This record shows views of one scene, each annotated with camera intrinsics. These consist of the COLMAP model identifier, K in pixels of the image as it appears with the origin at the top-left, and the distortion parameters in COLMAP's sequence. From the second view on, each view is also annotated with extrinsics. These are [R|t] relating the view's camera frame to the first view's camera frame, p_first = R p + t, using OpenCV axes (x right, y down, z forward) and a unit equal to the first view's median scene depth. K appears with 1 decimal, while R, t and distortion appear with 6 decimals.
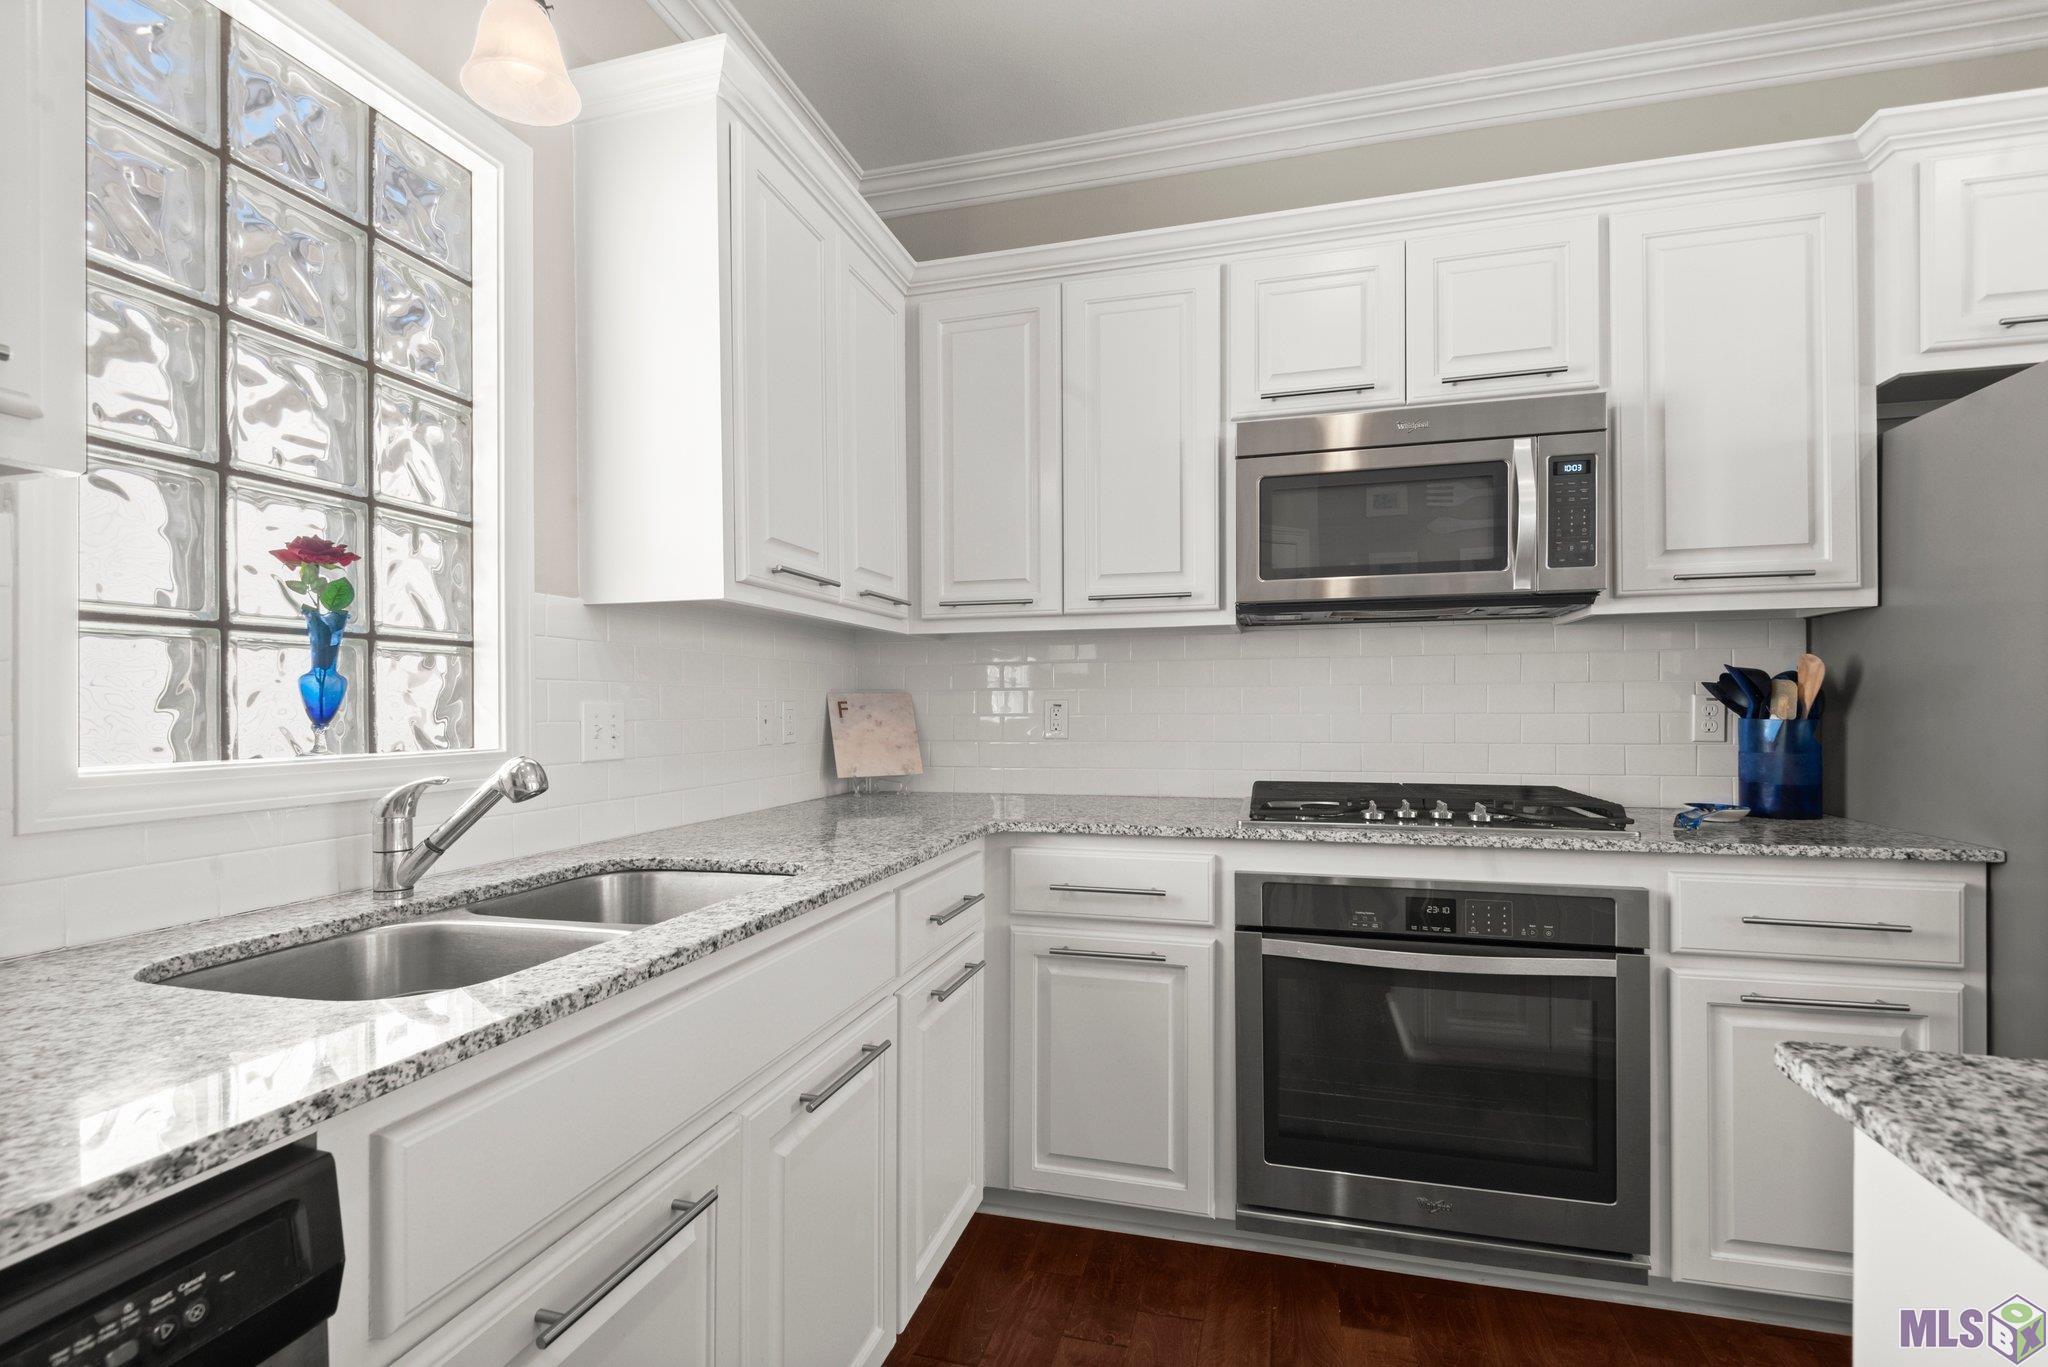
lens RADIAL K [[946.1, 0, 1035.9], [0, 946.1, 699.0], [0, 0, 1]] dist [0.001204, -0.002821]
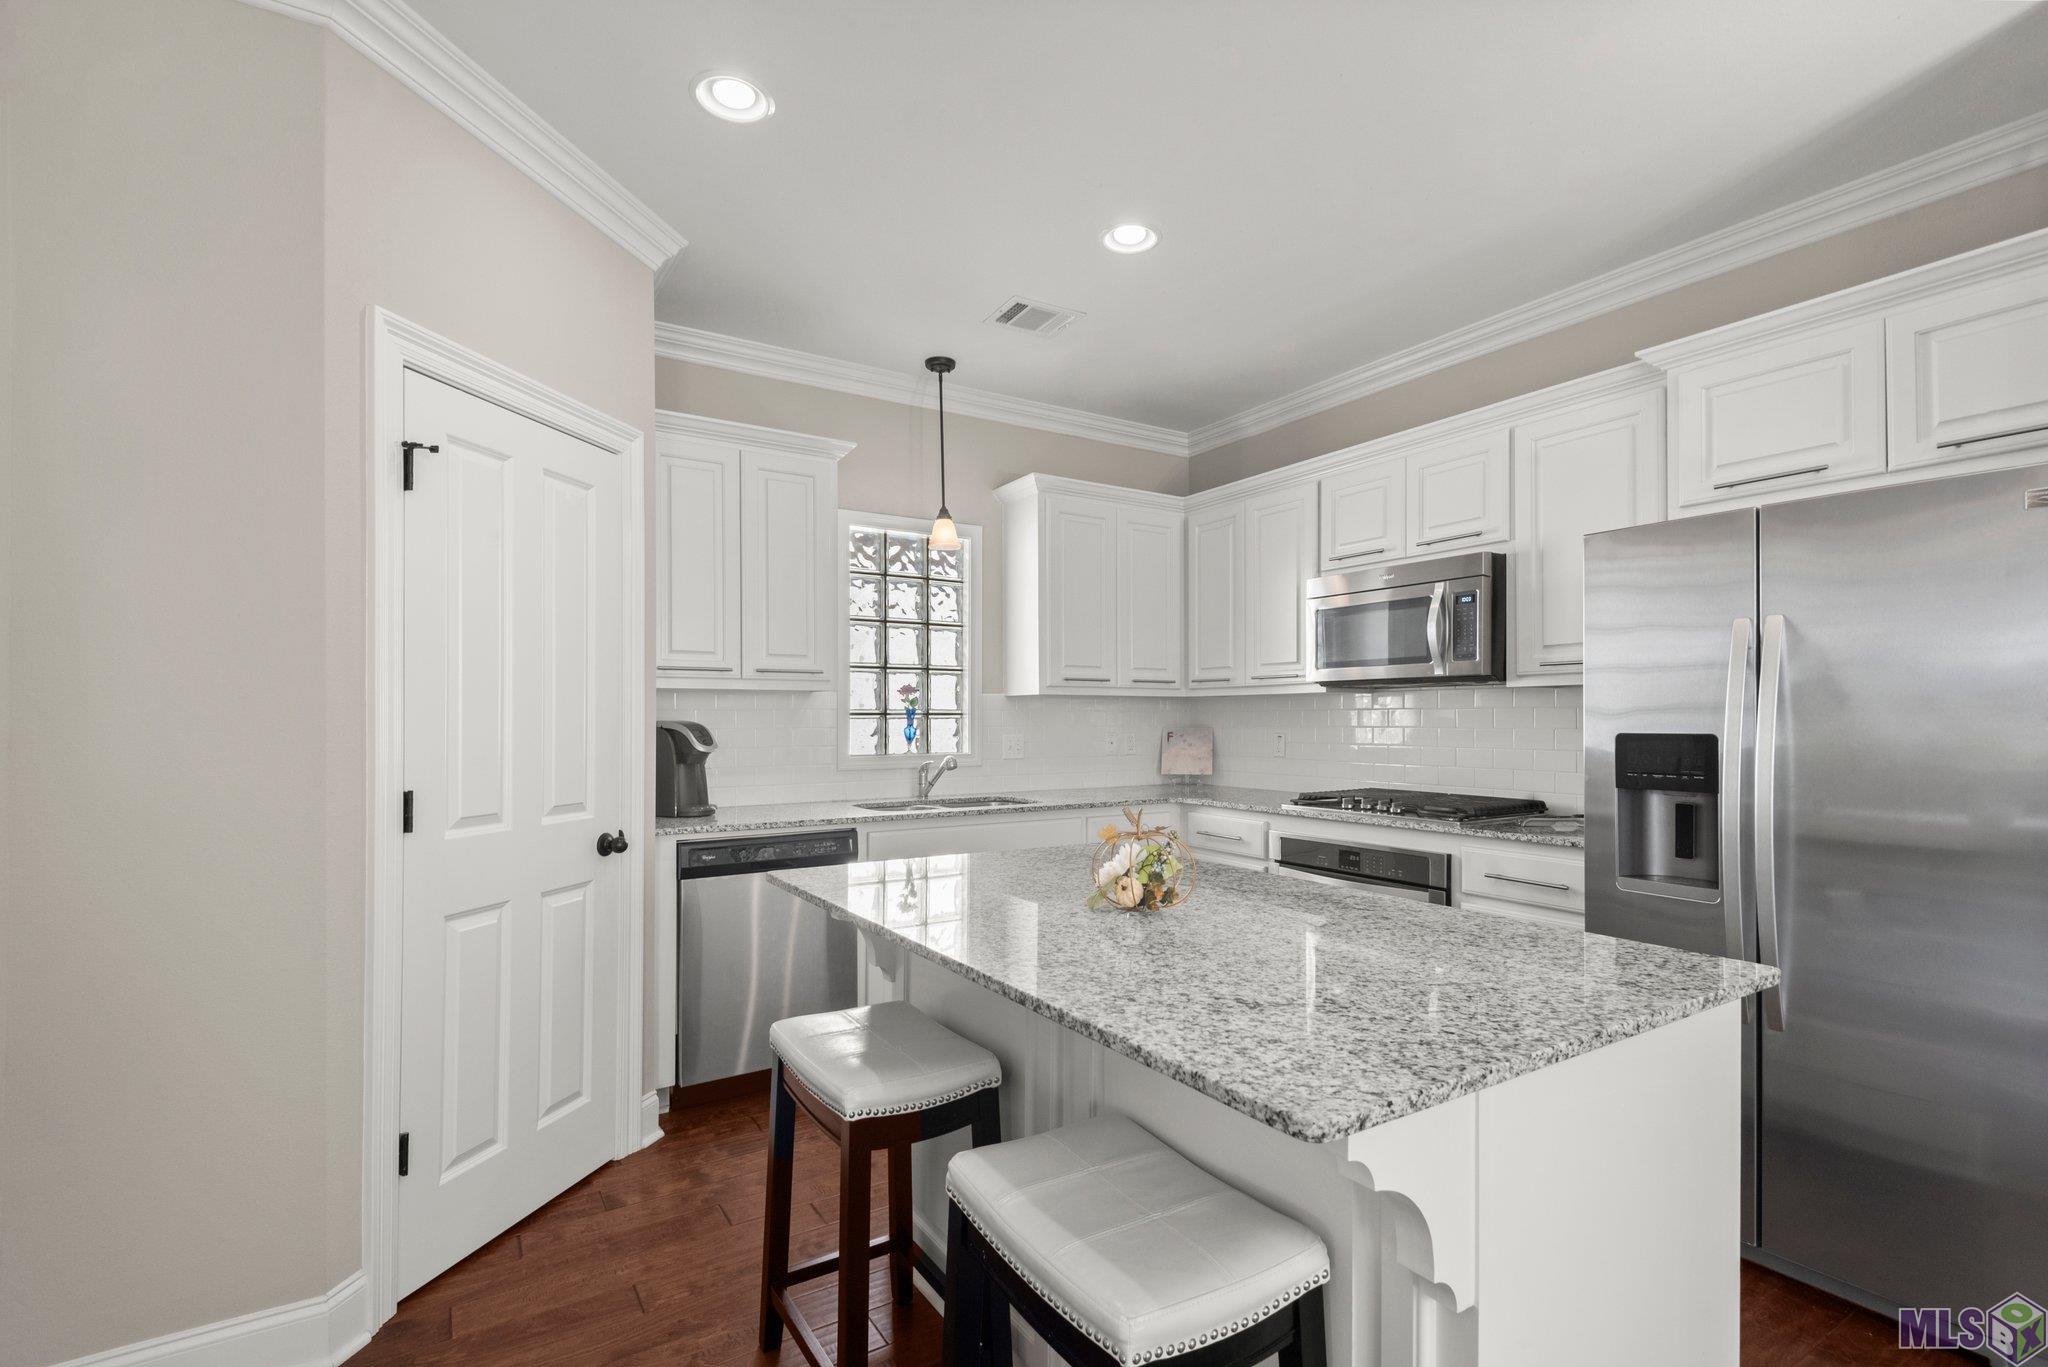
lens RADIAL K [[946.1, 0, 1015.6], [0, 946.1, 697.3], [0, 0, 1]] dist [0.001204, -0.002821]
pose [[0.727770, -0.011032, -0.685732, 1.249178], [0.002969, 0.999912, -0.012935, -0.064596], [0.685815, 0.007378, 0.727739, -0.789873]]
